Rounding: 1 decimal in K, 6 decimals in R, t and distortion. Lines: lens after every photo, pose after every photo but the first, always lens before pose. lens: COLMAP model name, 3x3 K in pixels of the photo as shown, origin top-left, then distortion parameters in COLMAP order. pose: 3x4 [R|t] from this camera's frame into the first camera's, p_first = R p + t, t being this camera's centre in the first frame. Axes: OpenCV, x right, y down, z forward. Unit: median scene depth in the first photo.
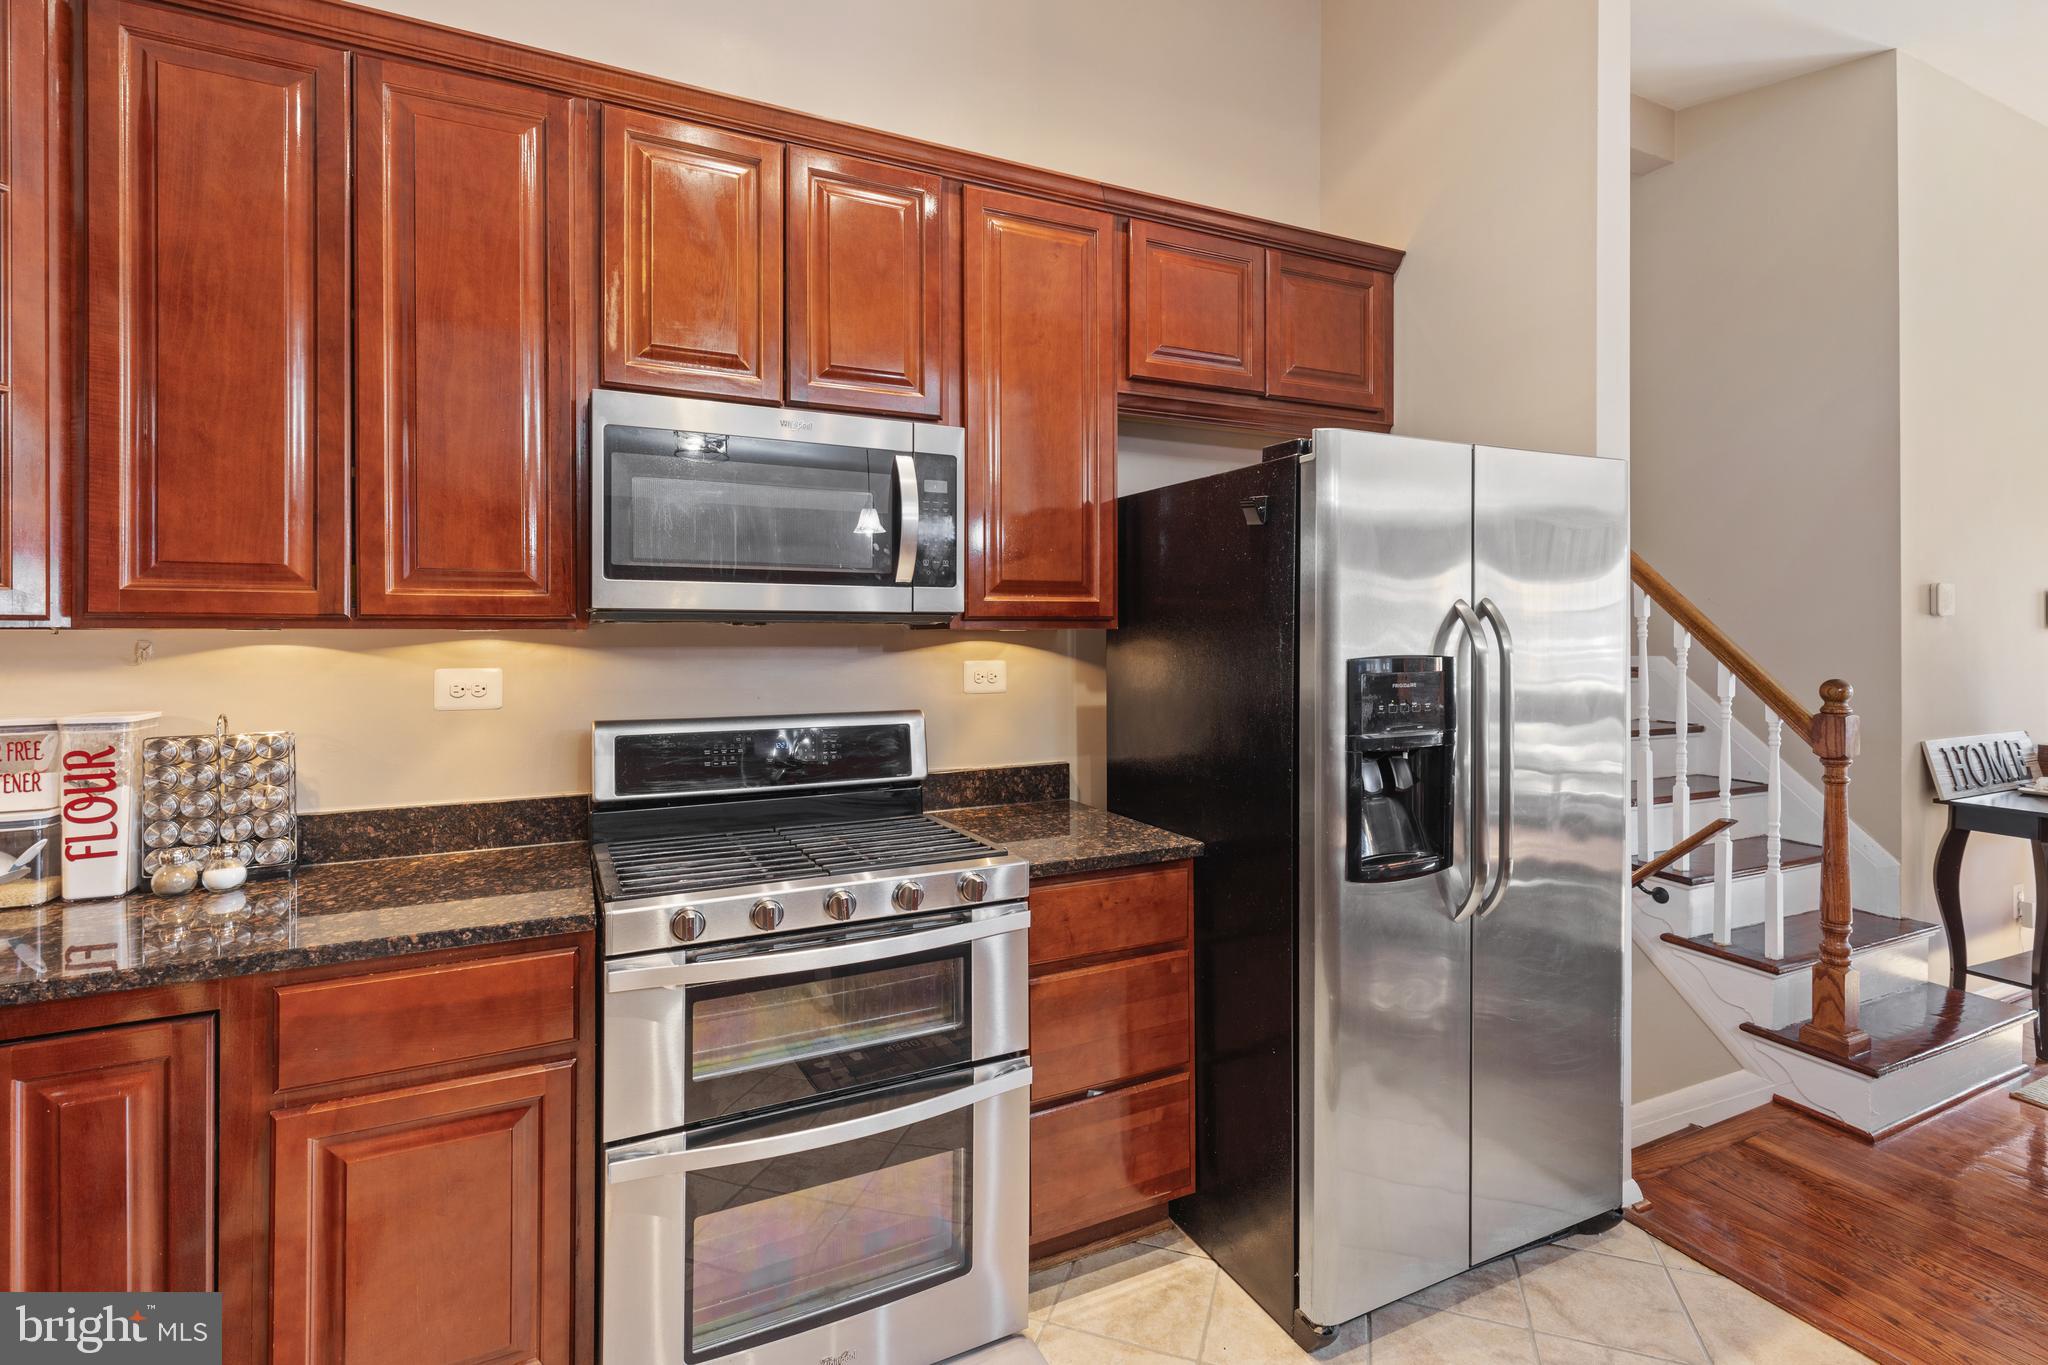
lens RADIAL K [[934.4, 0, 1023.0], [0, 934.4, 637.2], [0, 0, 1]] dist [0.003271, -0.000213]
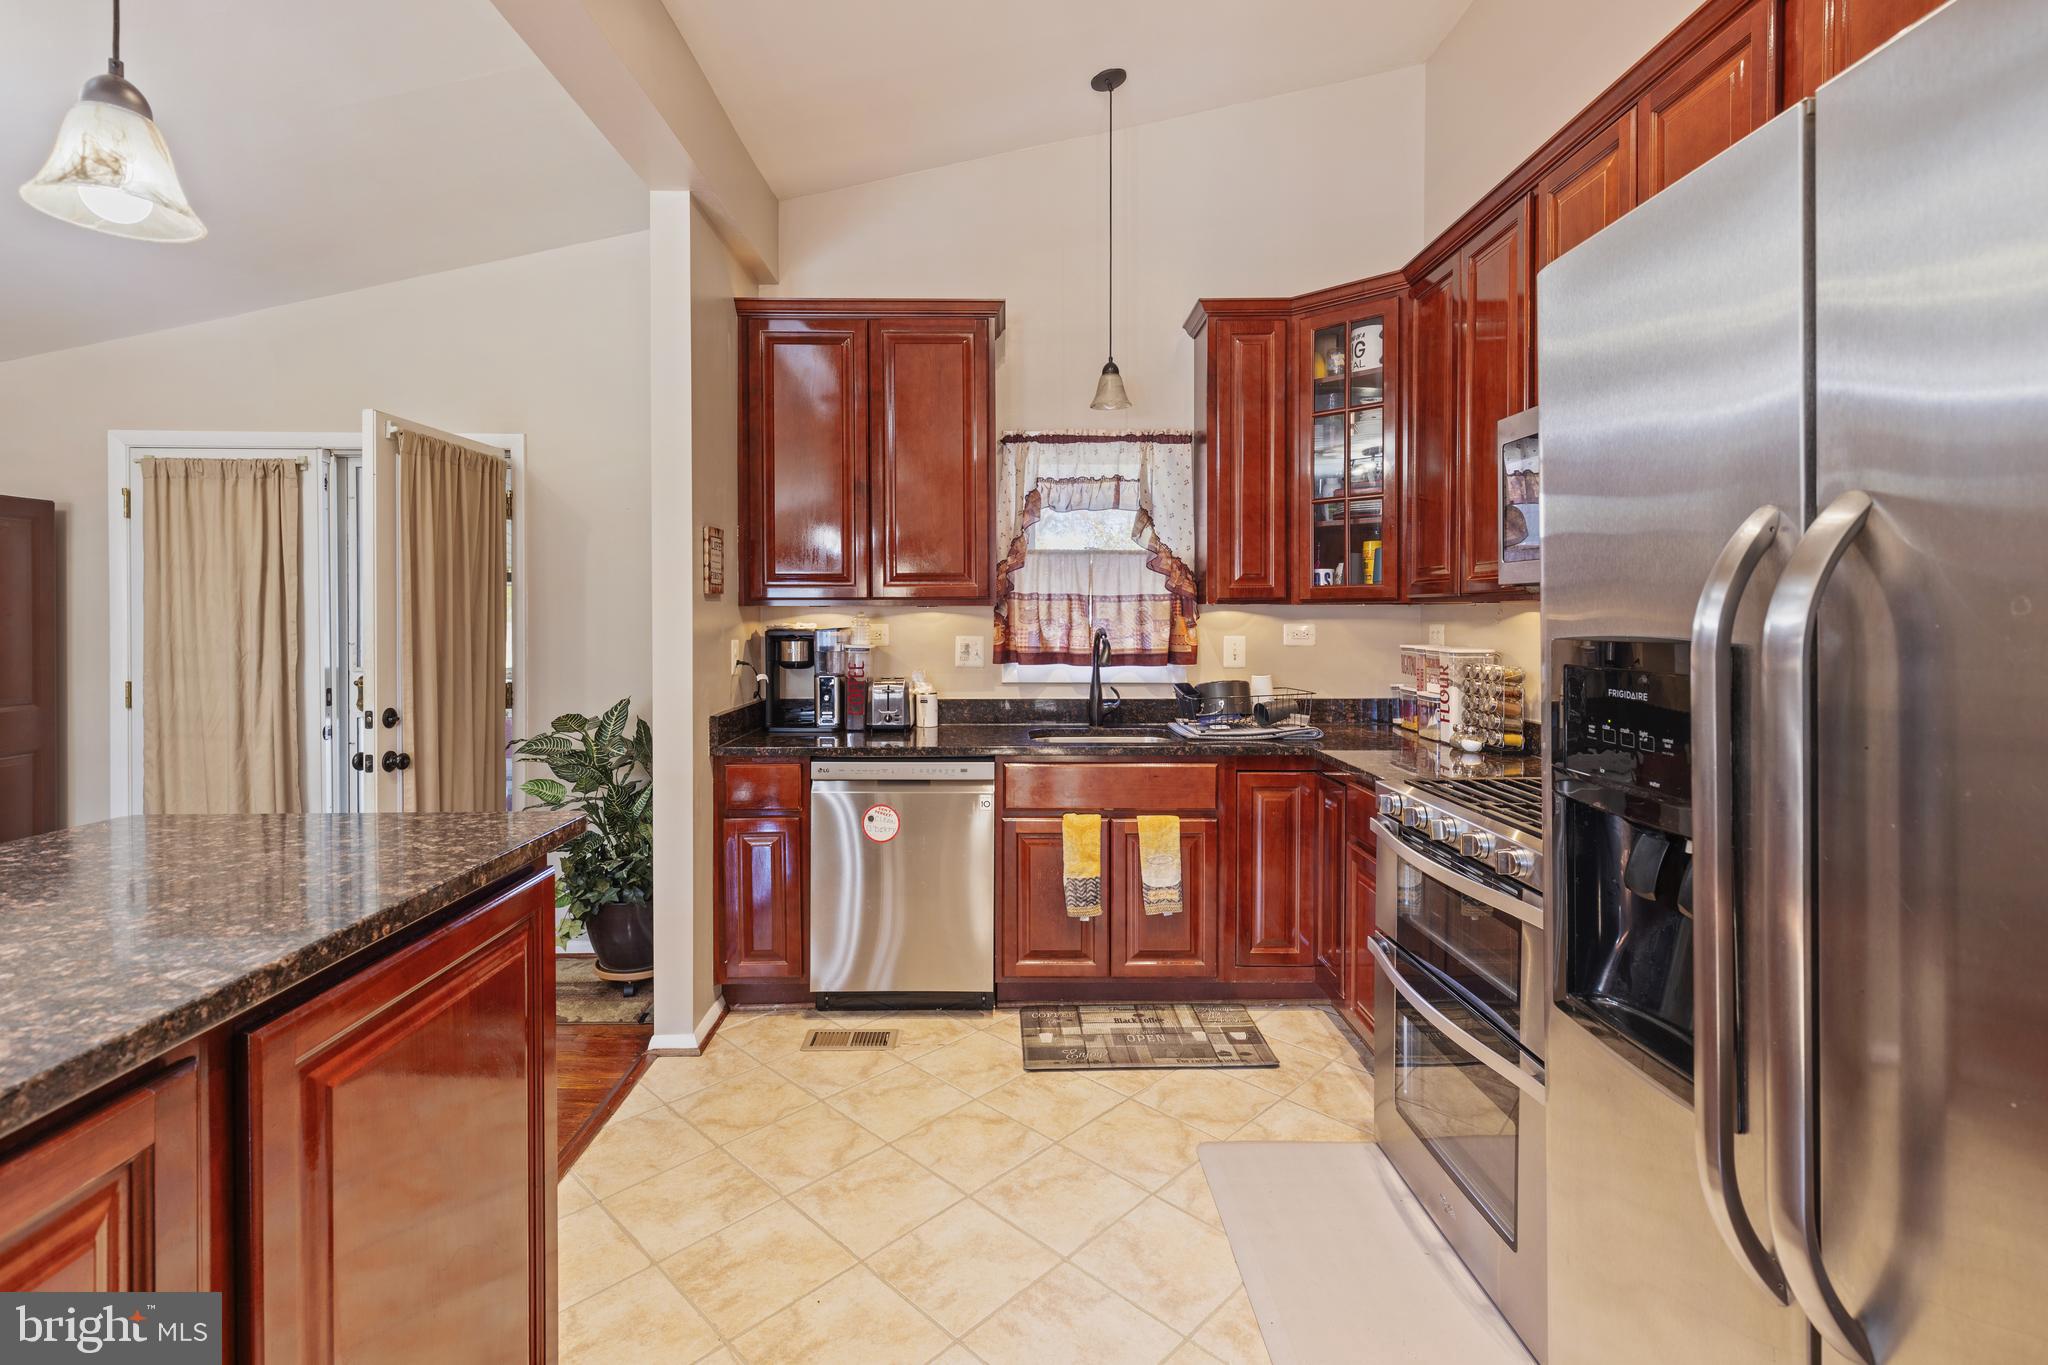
lens RADIAL K [[953.4, 0, 1022.5], [0, 953.4, 629.9], [0, 0, 1]] dist [0.001092, -0.000112]
pose [[-0.421131, 0.018526, -0.906810, 1.017342], [0.002744, 0.999813, 0.019151, 0.005362], [0.906995, 0.005577, -0.421103, 0.913535]]
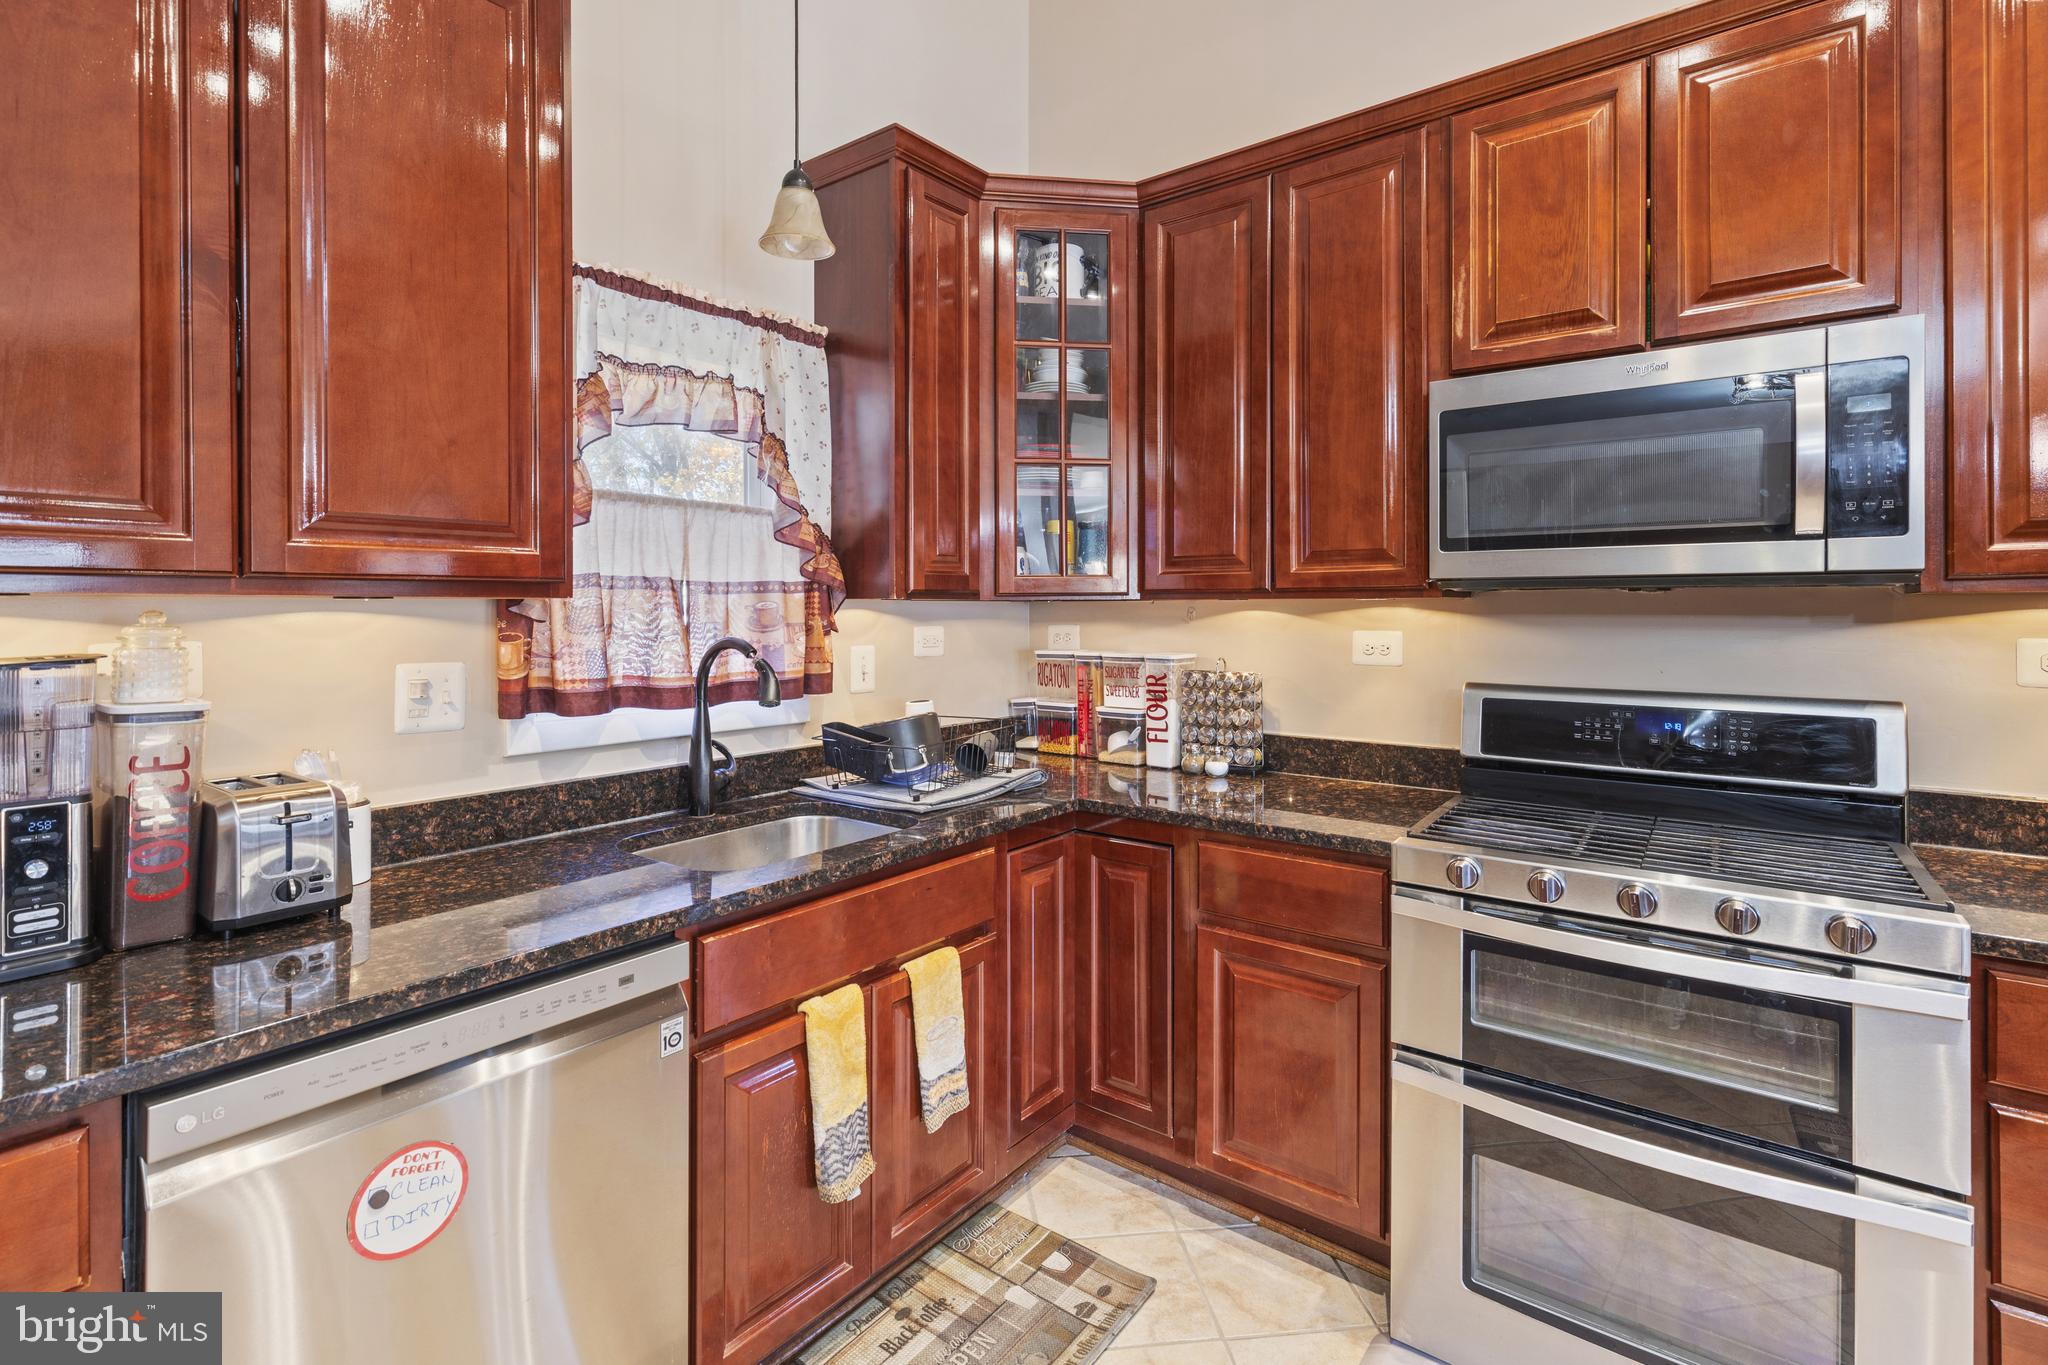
lens RADIAL K [[948.5, 0, 1031.3], [0, 948.5, 609.9], [0, 0, 1]] dist [0.005390, -0.000560]
pose [[0.453575, 0.002211, -0.891215, 0.319332], [0.000622, 0.999996, 0.002797, 0.002845], [0.891218, -0.001823, 0.453572, 0.057685]]
